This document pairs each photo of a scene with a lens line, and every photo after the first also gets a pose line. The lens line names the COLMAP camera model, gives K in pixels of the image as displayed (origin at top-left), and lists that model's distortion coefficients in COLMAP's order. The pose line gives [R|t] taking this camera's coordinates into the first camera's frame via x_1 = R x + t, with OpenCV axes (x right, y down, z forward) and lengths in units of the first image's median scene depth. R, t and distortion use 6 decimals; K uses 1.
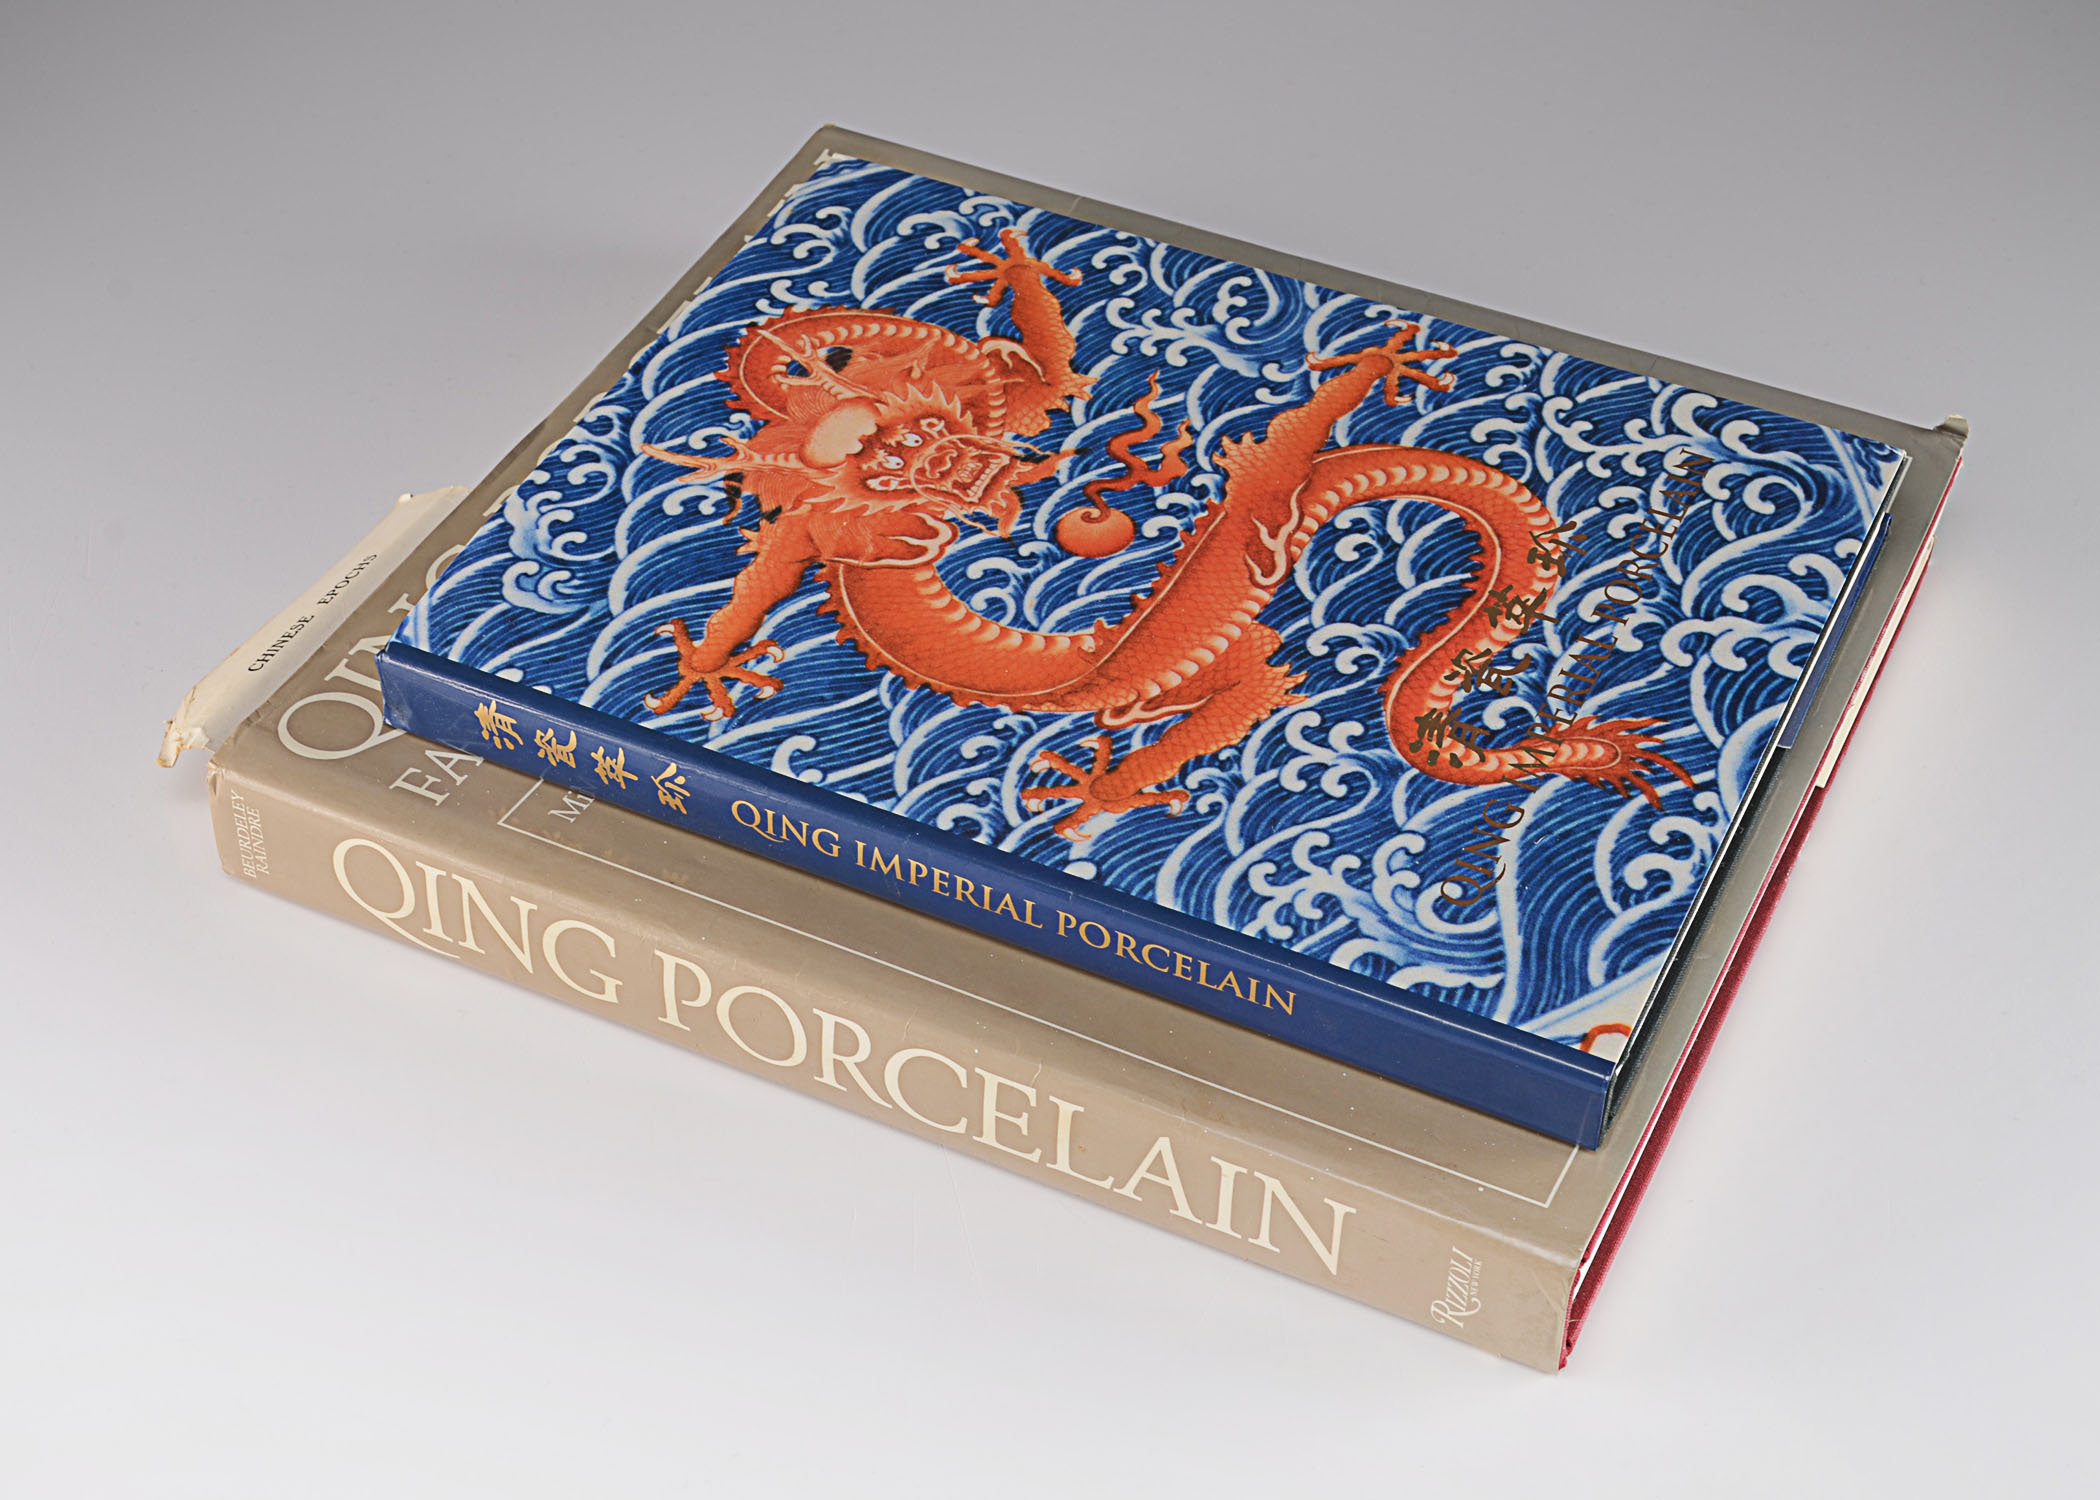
lens RADIAL K [[3253.2, 0, 1050.0], [0, 3253.2, 750.0], [0, 0, 1]] dist [-0.011460, -0.027846]
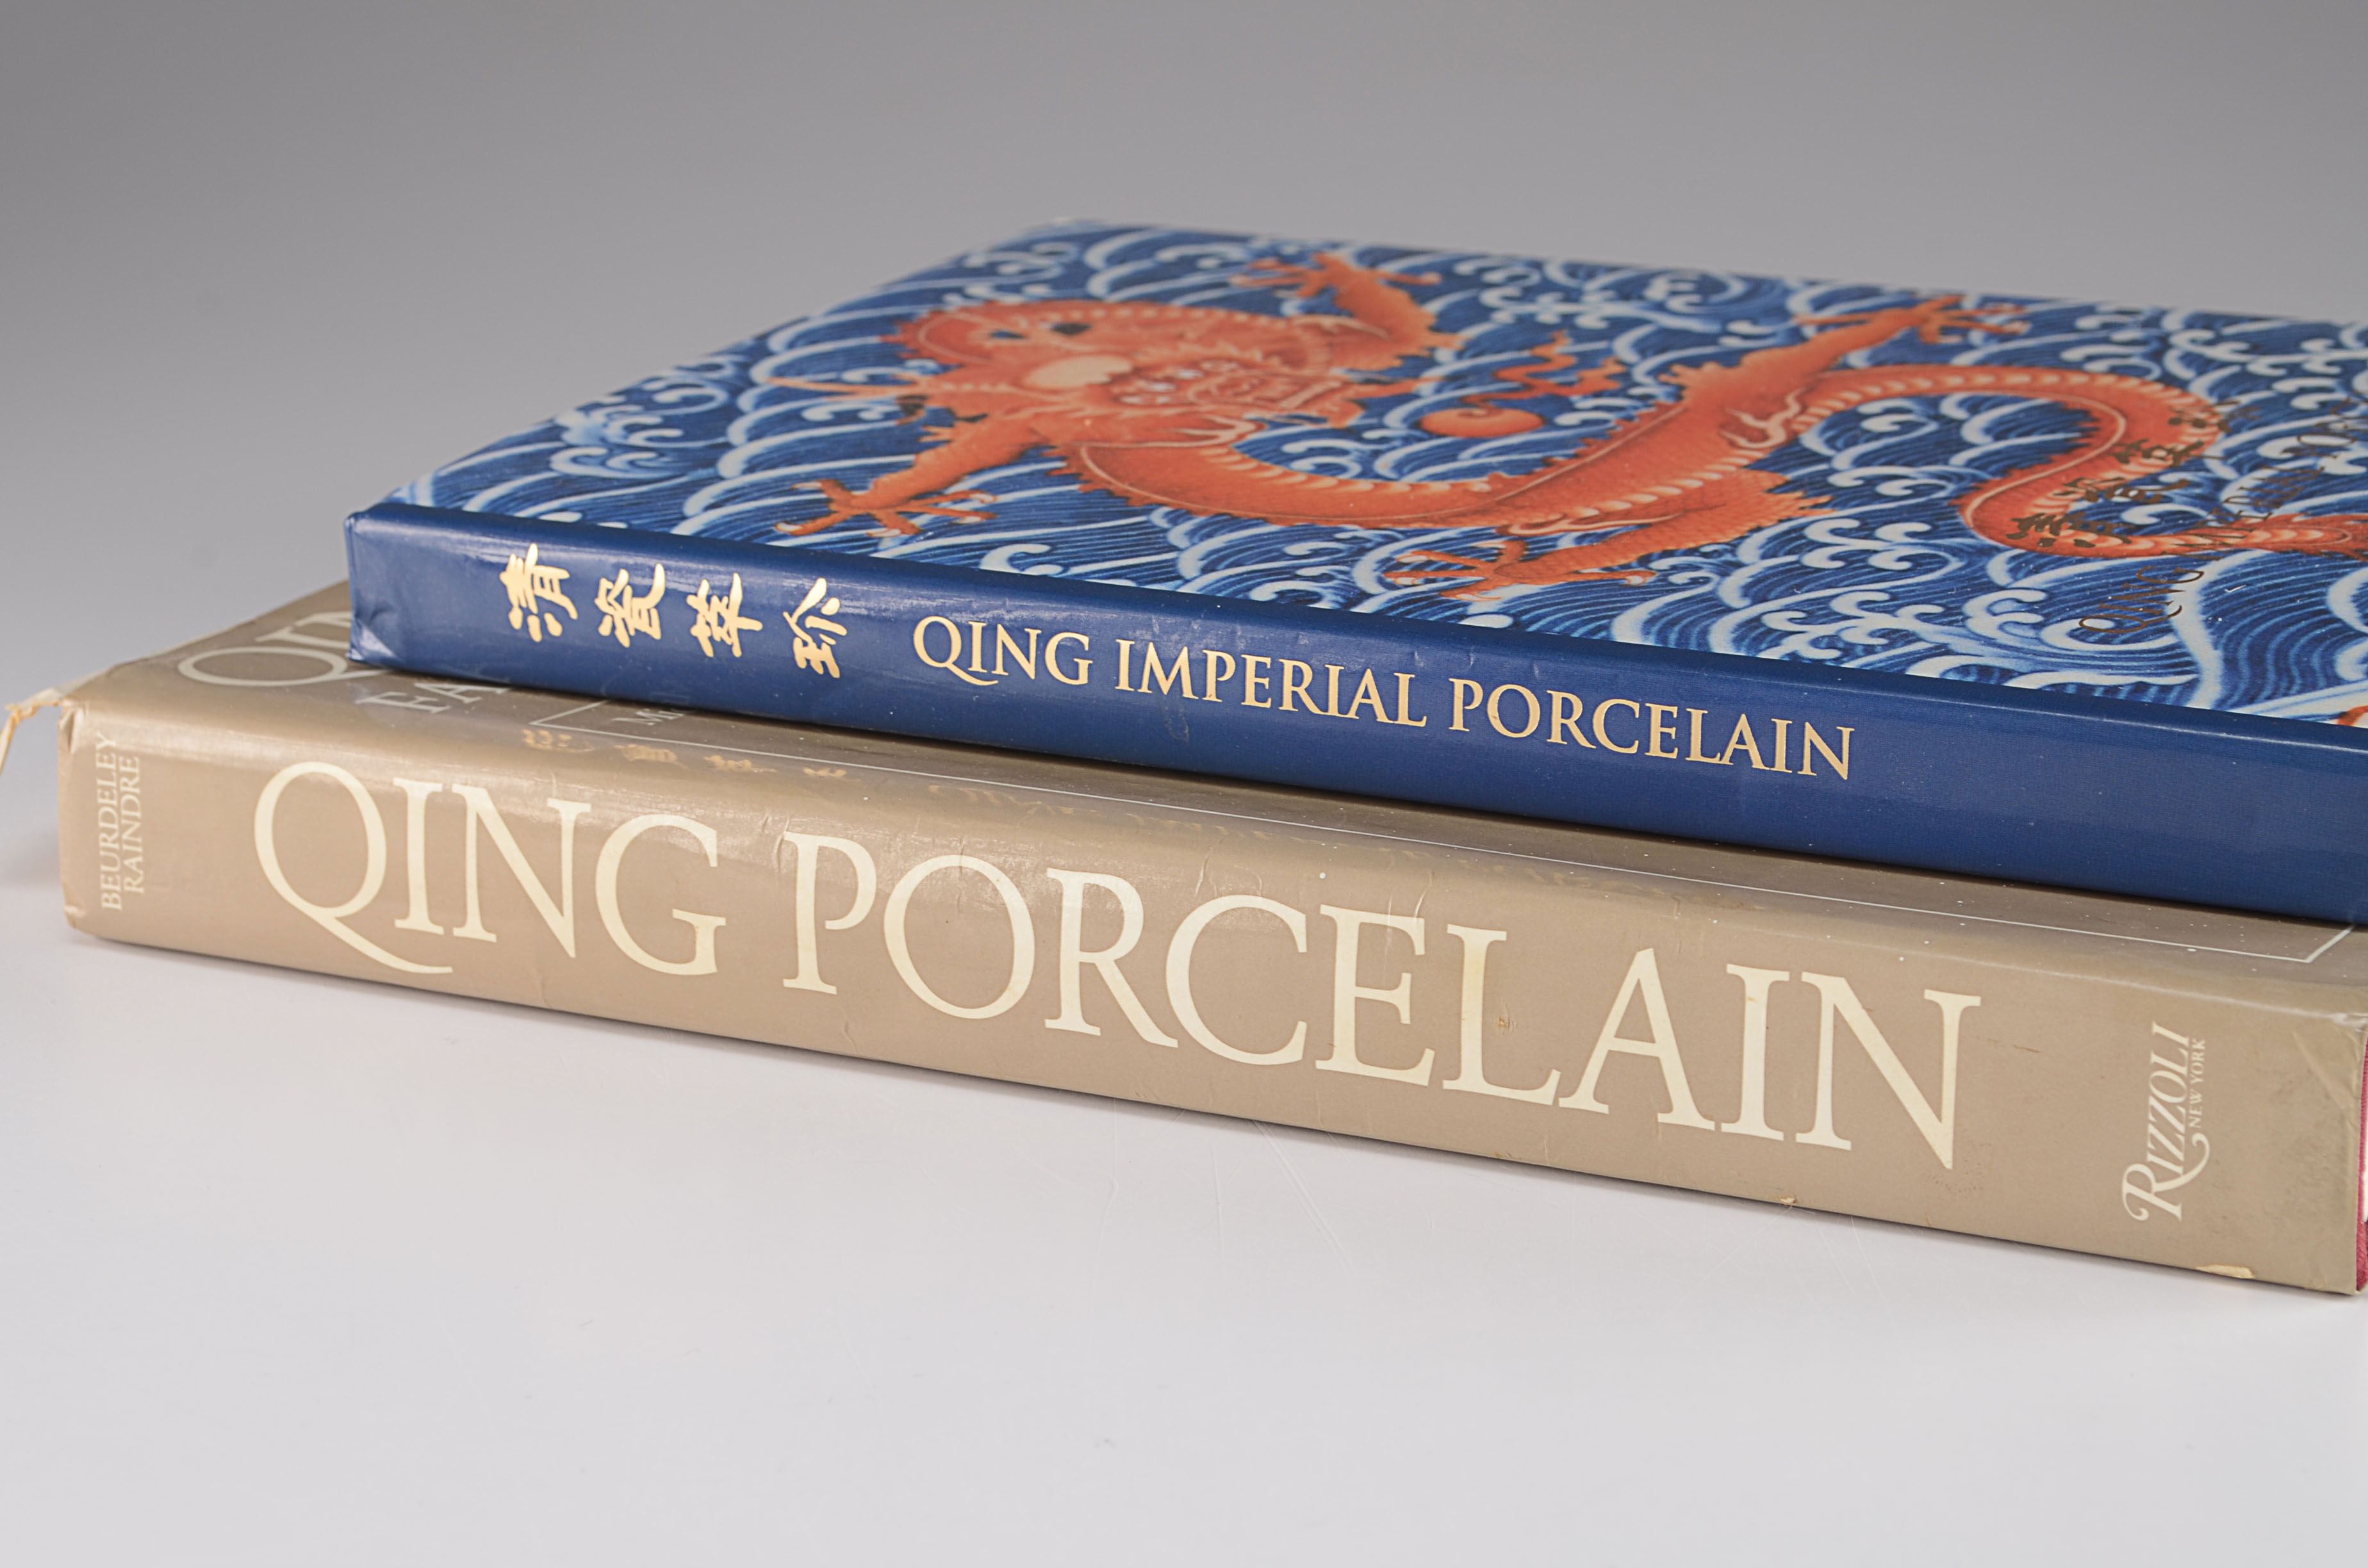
lens RADIAL K [[5138.2, 0, 1184.0], [0, 5138.2, 784.0], [0, 0, 1]] dist [0.018866, 0.151337]
pose [[0.999797, -0.012335, -0.015918, -0.030752], [0.004325, 0.903533, -0.428497, 0.451784], [0.019668, 0.428342, 0.903403, 0.128336]]
